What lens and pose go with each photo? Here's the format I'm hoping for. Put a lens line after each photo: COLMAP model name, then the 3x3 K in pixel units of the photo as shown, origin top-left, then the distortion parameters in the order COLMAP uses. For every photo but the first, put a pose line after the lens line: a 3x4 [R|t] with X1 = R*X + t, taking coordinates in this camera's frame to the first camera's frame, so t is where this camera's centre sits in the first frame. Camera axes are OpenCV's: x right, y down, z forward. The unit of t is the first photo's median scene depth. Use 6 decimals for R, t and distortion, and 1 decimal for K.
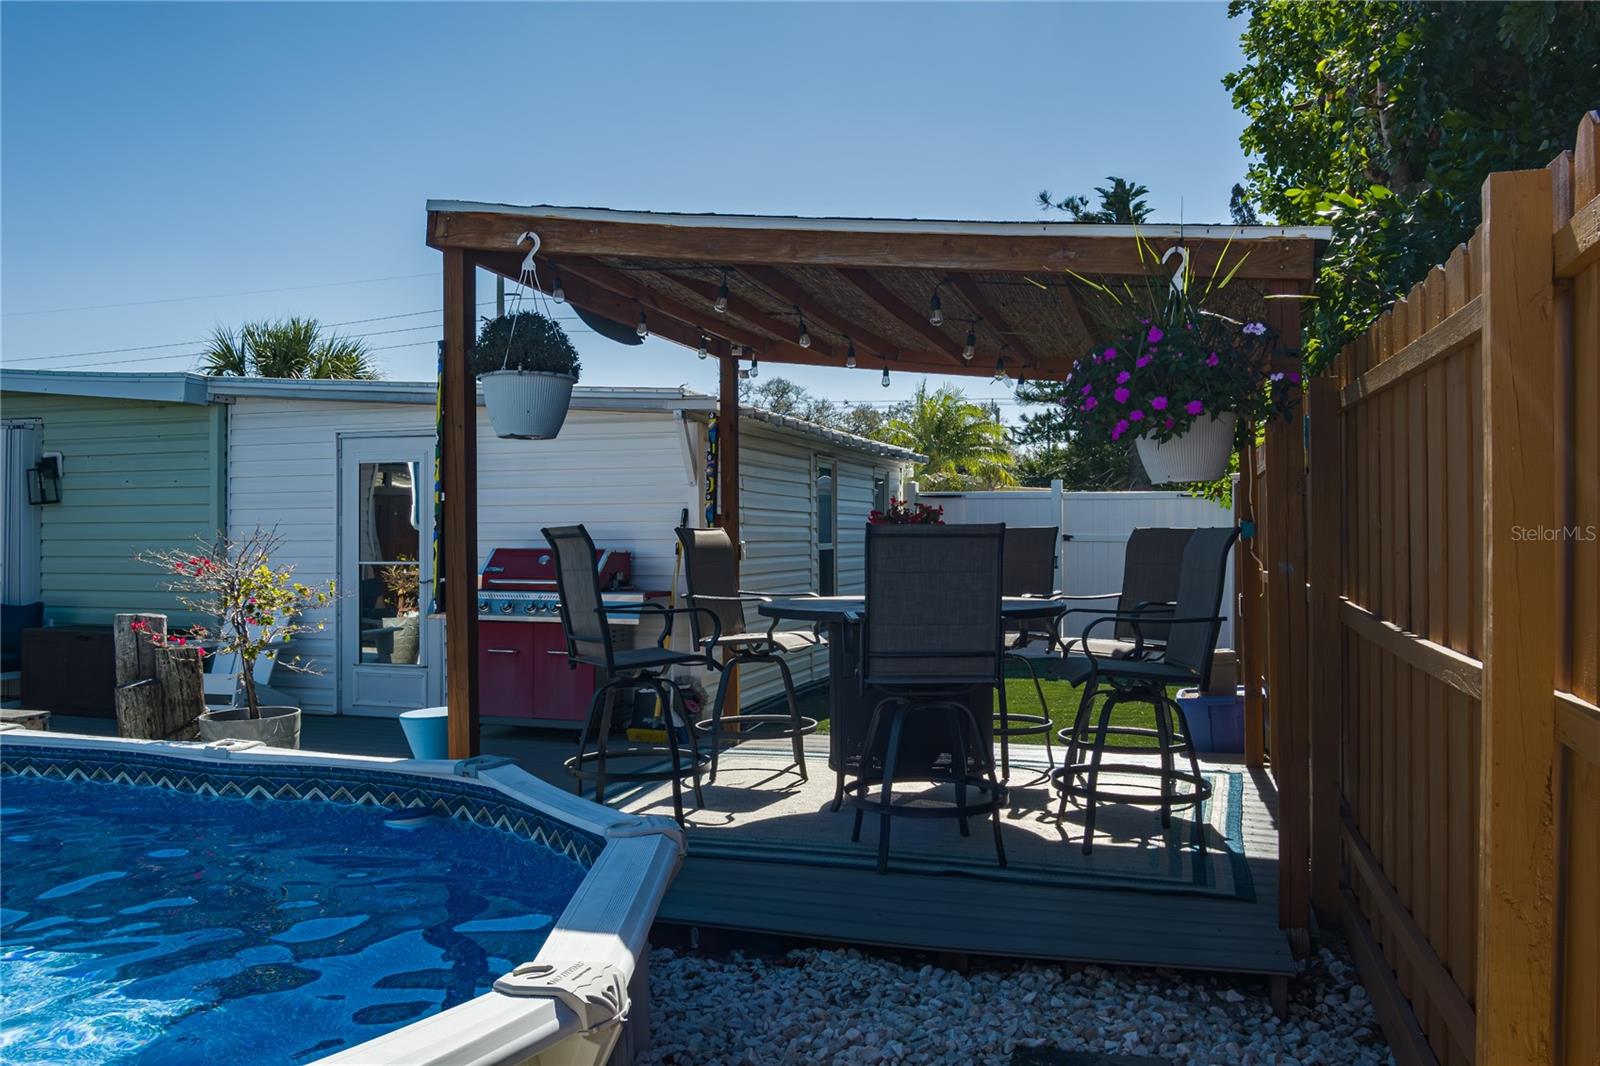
lens RADIAL K [[1328.8, 0, 800.0], [0, 1328.8, 533.0], [0, 0, 1]] dist [-0.060234, 0.000114]
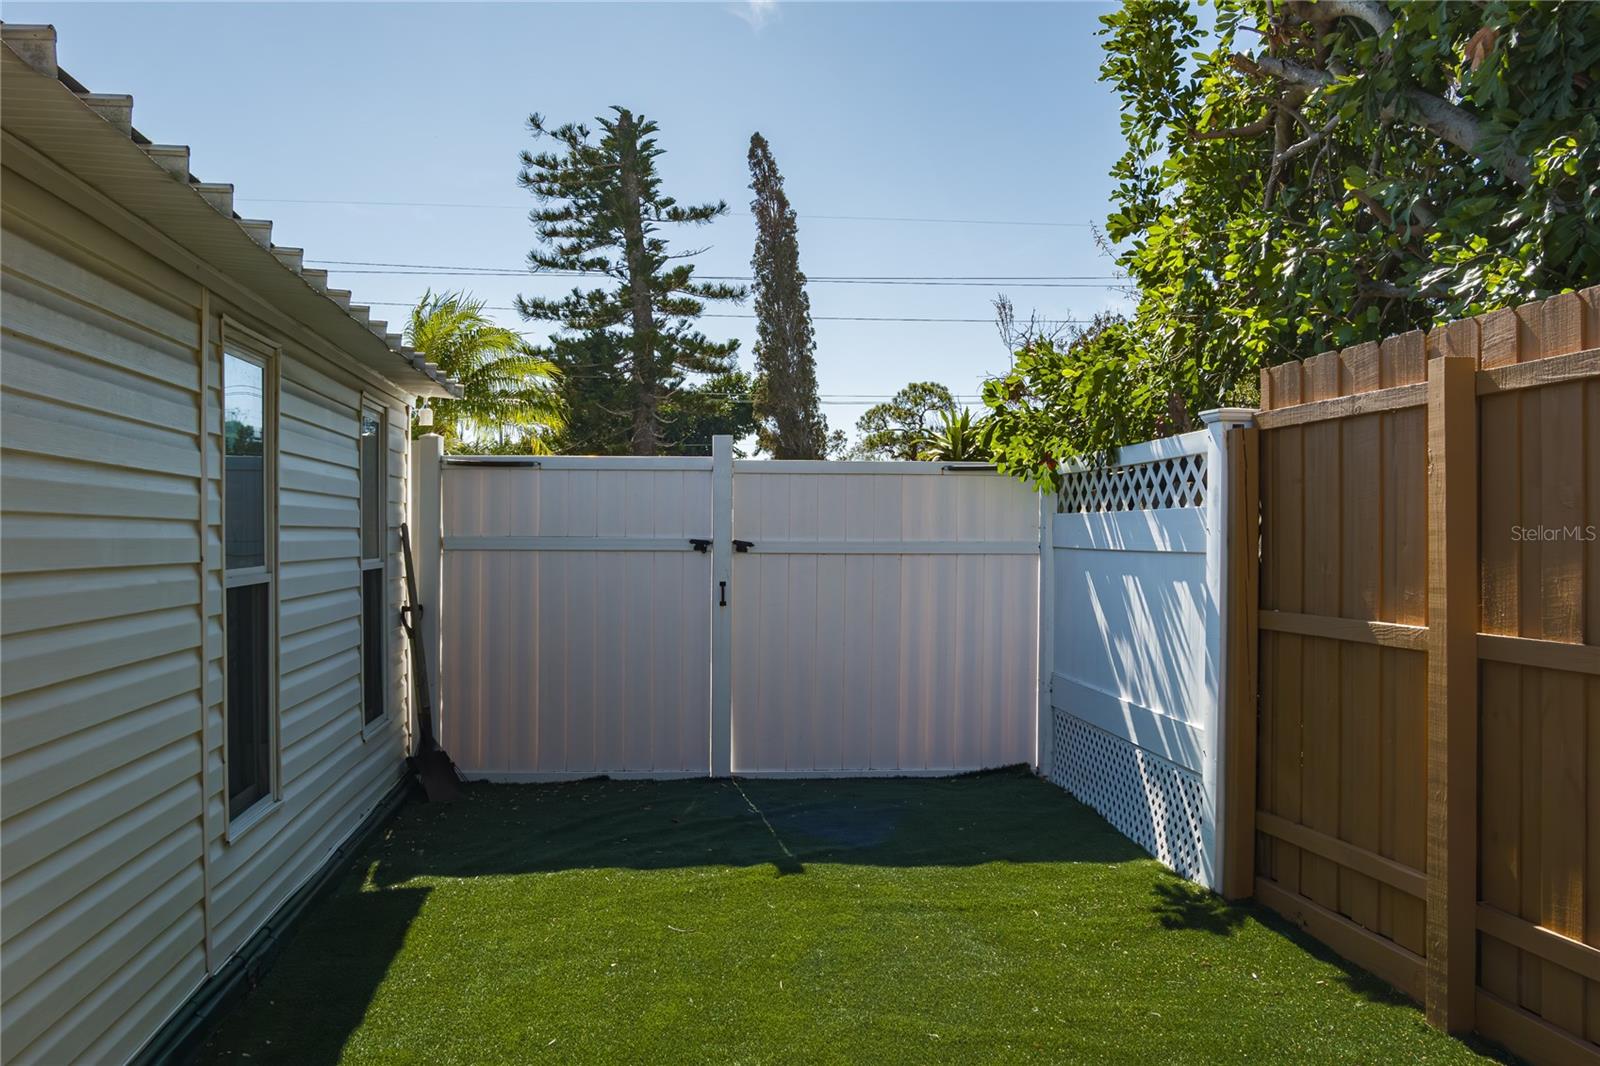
lens RADIAL K [[1328.8, 0, 800.0], [0, 1328.8, 533.0], [0, 0, 1]] dist [-0.060234, 0.000114]
pose [[0.913443, 0.000101, 0.406968, 0.003562], [0.000113, 1.000000, -0.000503, -0.000509], [-0.406968, 0.000505, 0.913442, 0.194089]]
